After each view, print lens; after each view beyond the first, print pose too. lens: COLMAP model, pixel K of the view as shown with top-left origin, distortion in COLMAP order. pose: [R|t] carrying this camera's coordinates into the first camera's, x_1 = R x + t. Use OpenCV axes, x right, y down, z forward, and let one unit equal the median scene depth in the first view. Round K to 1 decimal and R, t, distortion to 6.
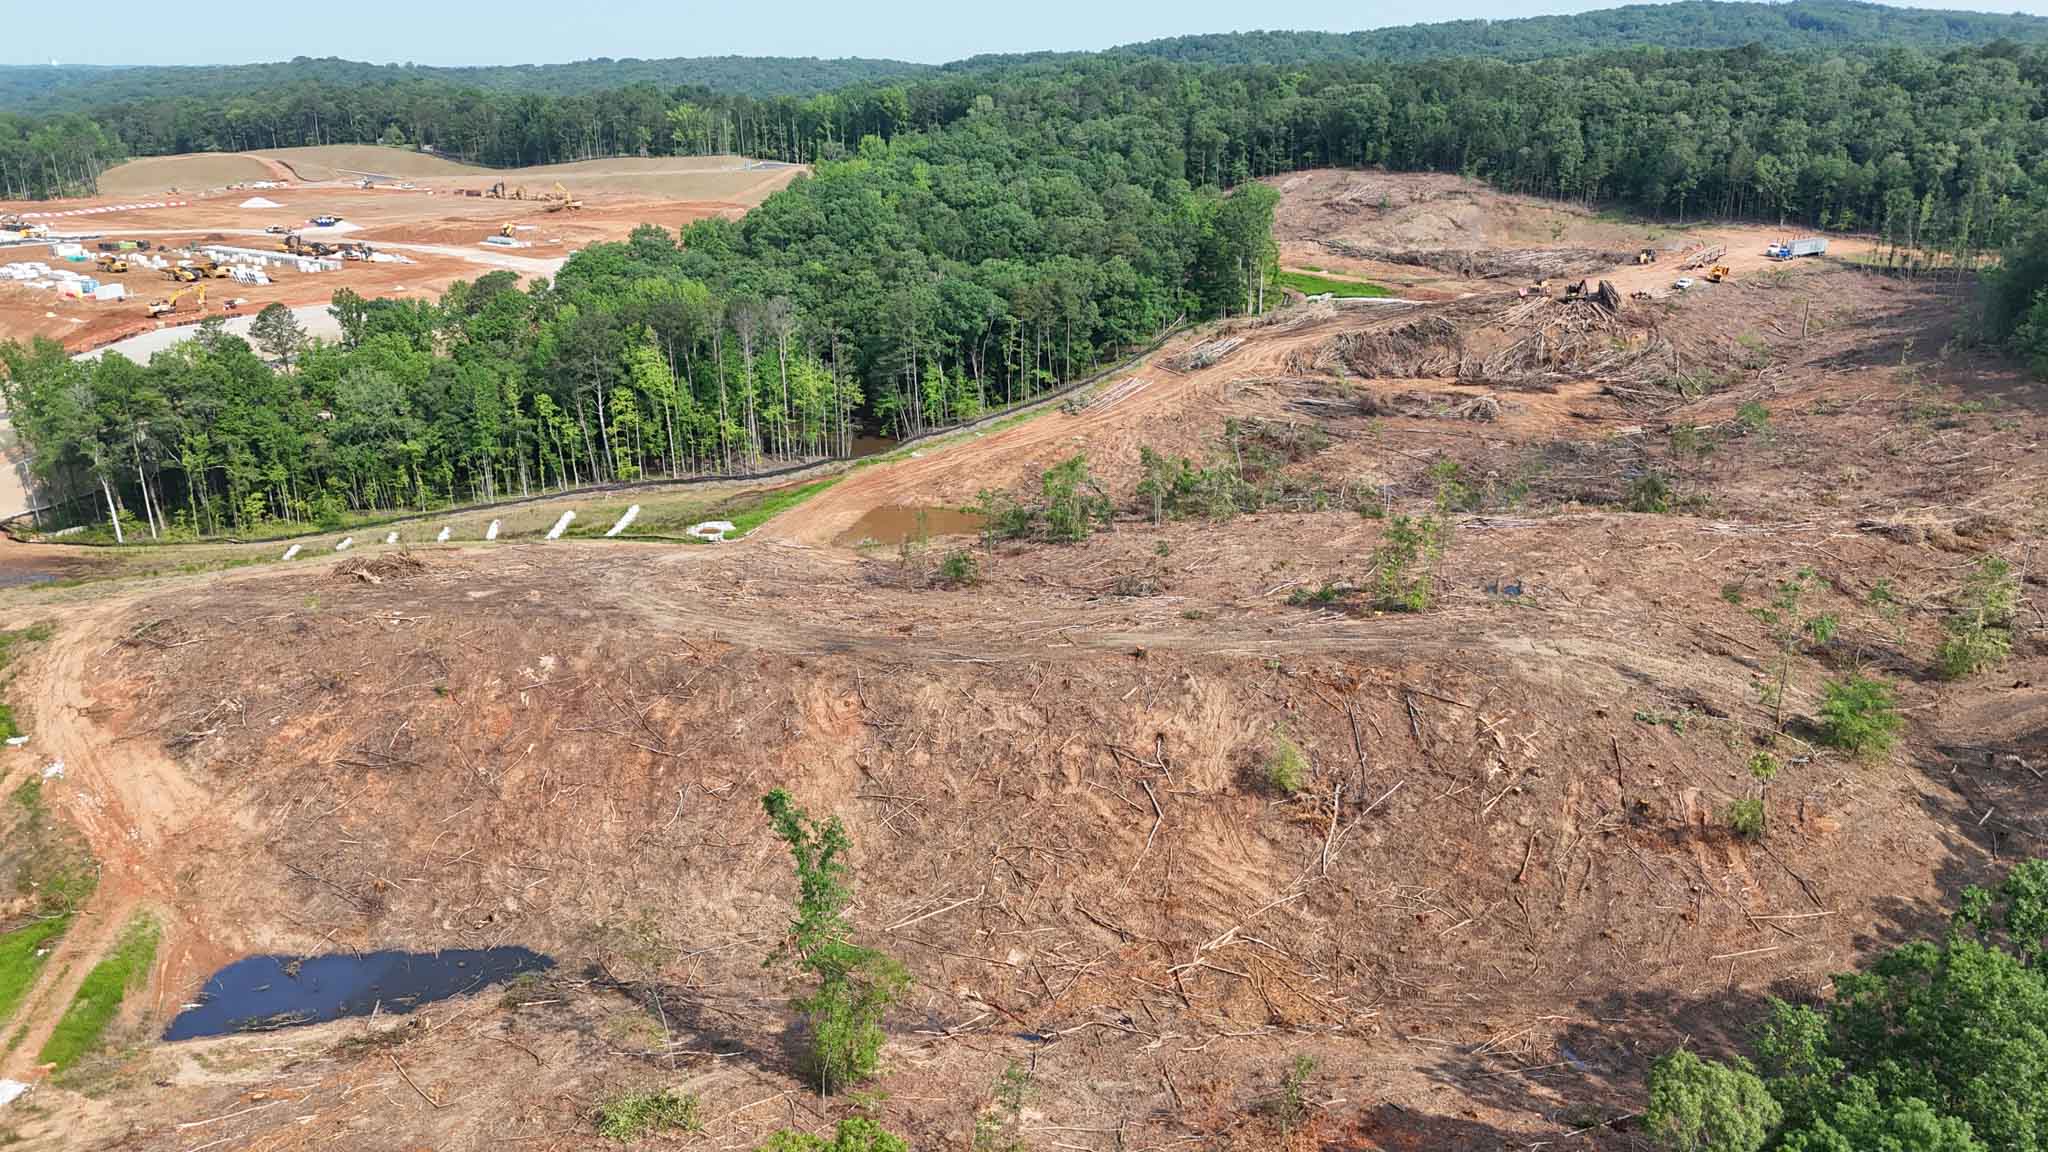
lens RADIAL K [[1509.3, 0, 1029.2], [0, 1509.3, 583.3], [0, 0, 1]] dist [0.068099, -0.065520]
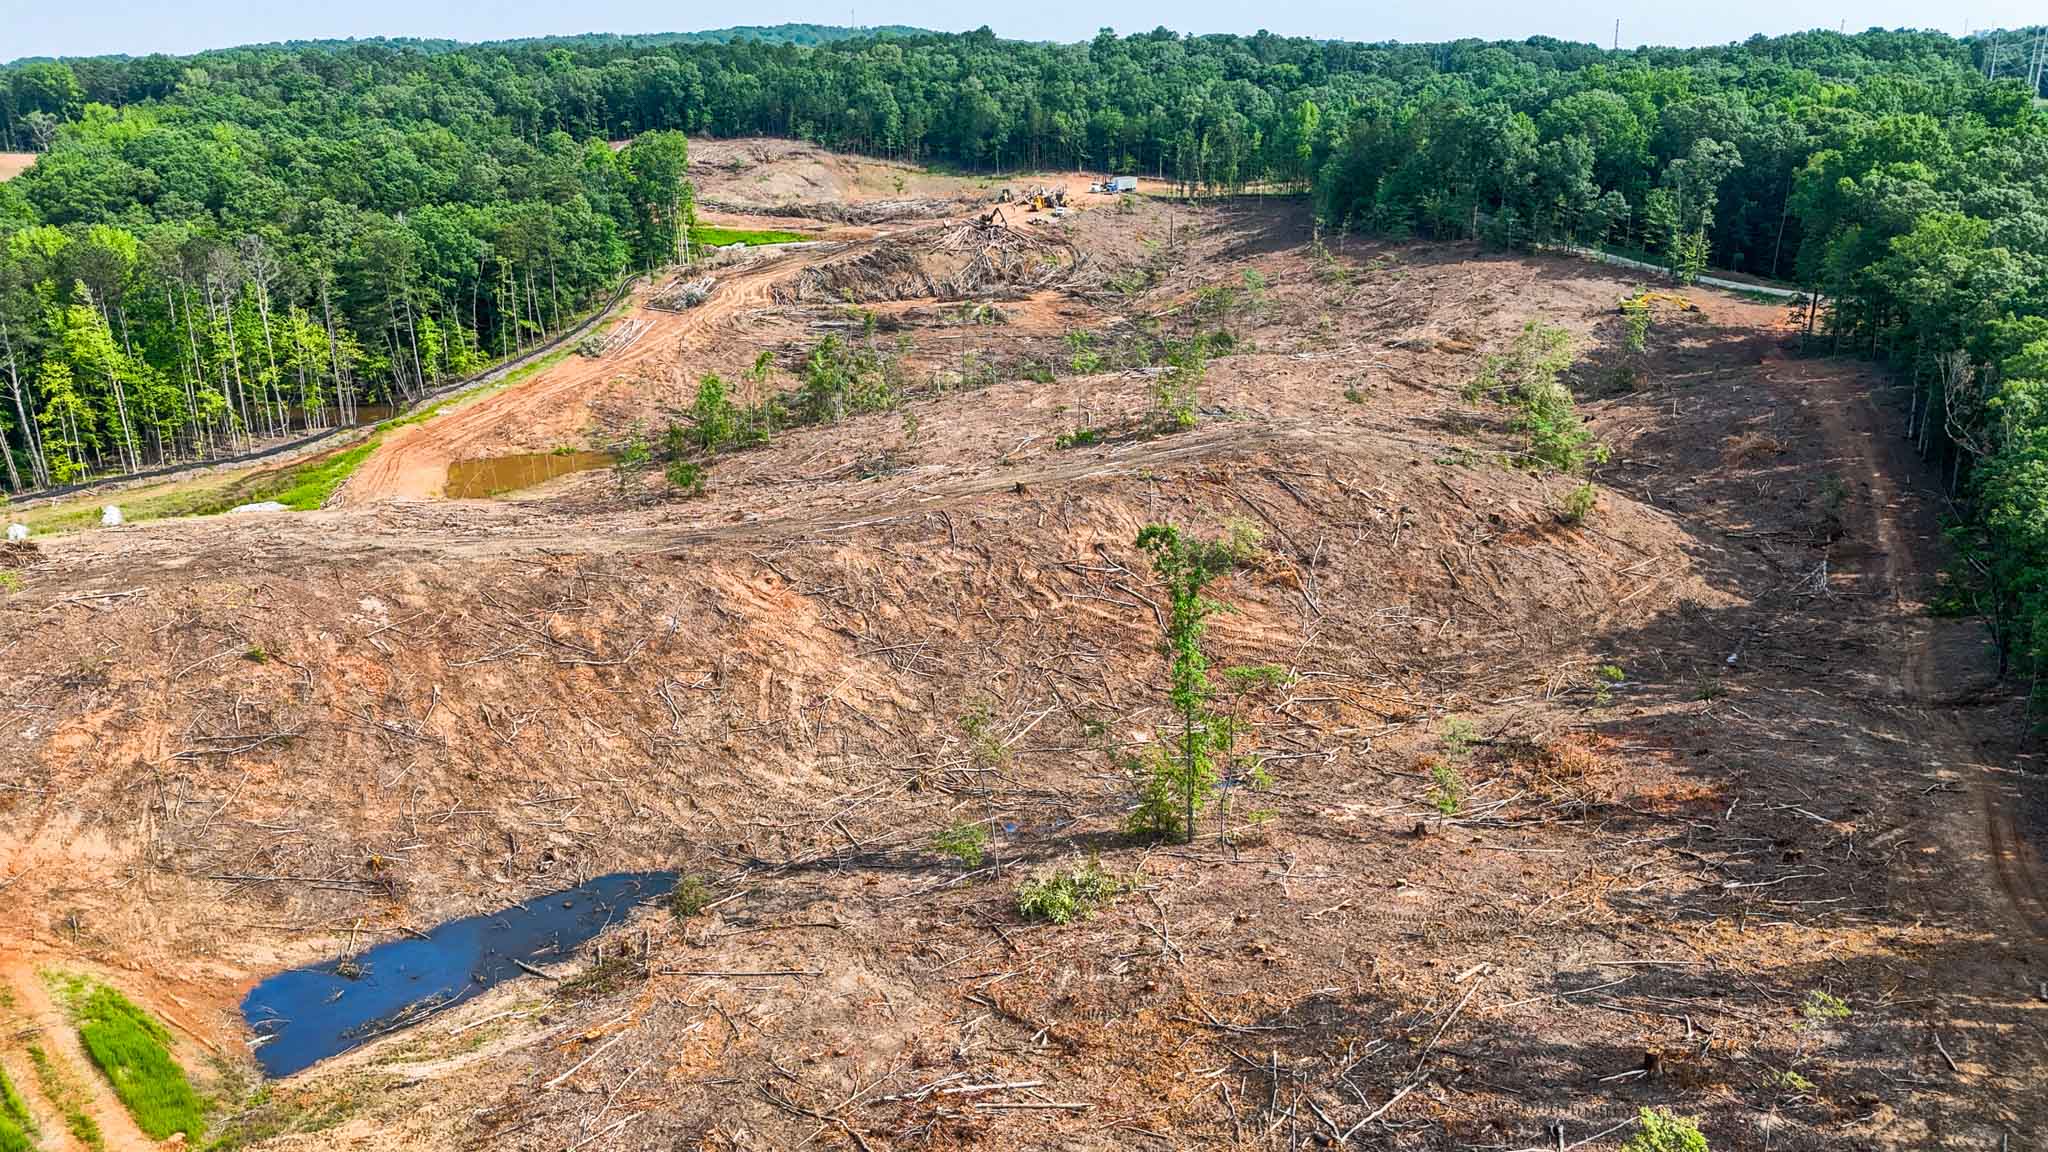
lens RADIAL K [[1509.3, 0, 1034.3], [0, 1509.3, 574.6], [0, 0, 1]] dist [0.068099, -0.065520]
pose [[0.842365, -0.163990, 0.513350, -0.255738], [0.176200, 0.984031, 0.025220, 0.045688], [-0.509288, 0.069207, 0.857809, 0.072957]]
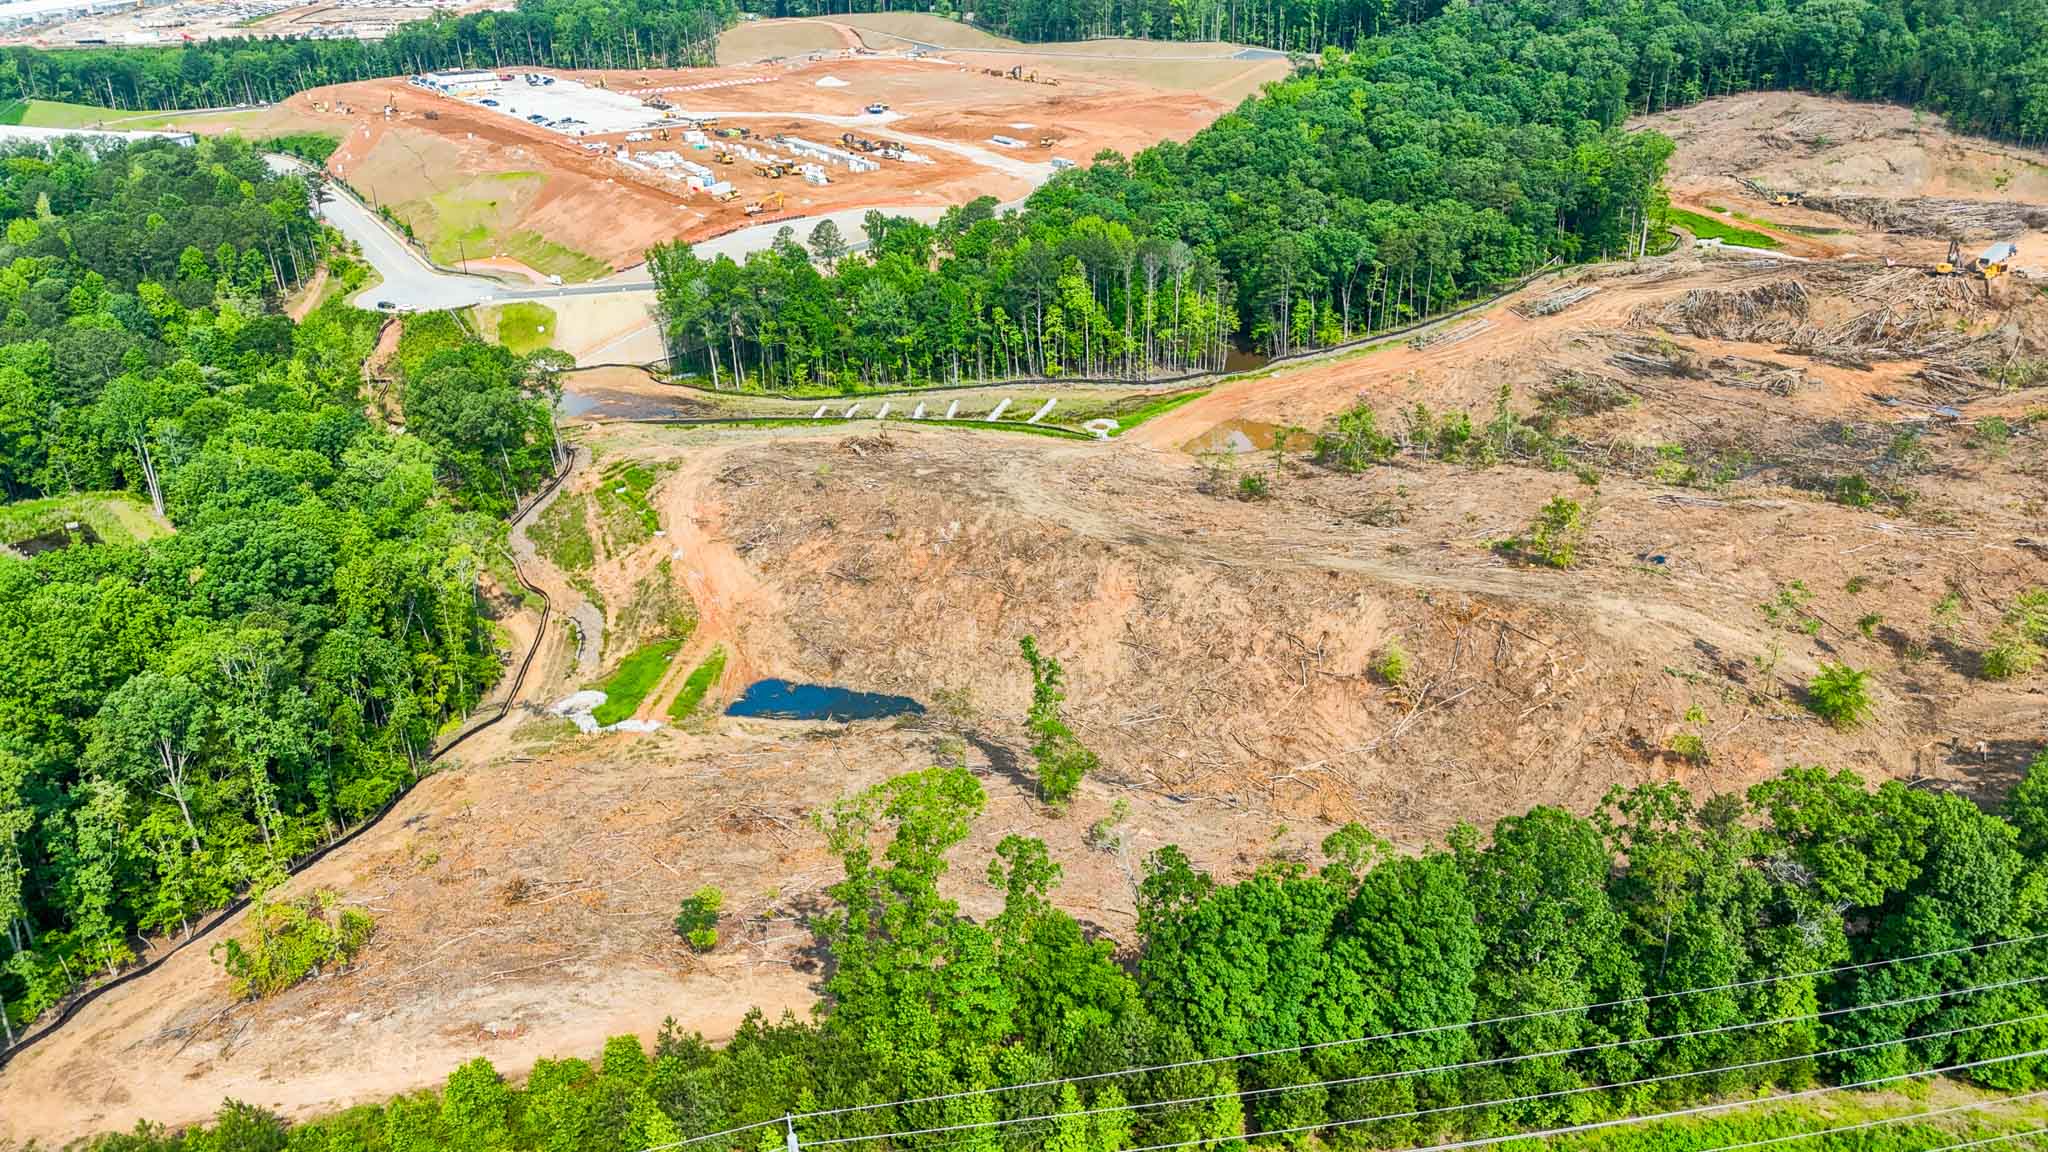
lens RADIAL K [[1509.3, 0, 1021.4], [0, 1509.3, 586.2], [0, 0, 1]] dist [0.068099, -0.065520]
pose [[0.941340, 0.138634, -0.307668, 0.135533], [-0.101885, 0.985929, 0.132526, -0.057919], [0.321711, -0.093405, 0.942219, -0.256392]]
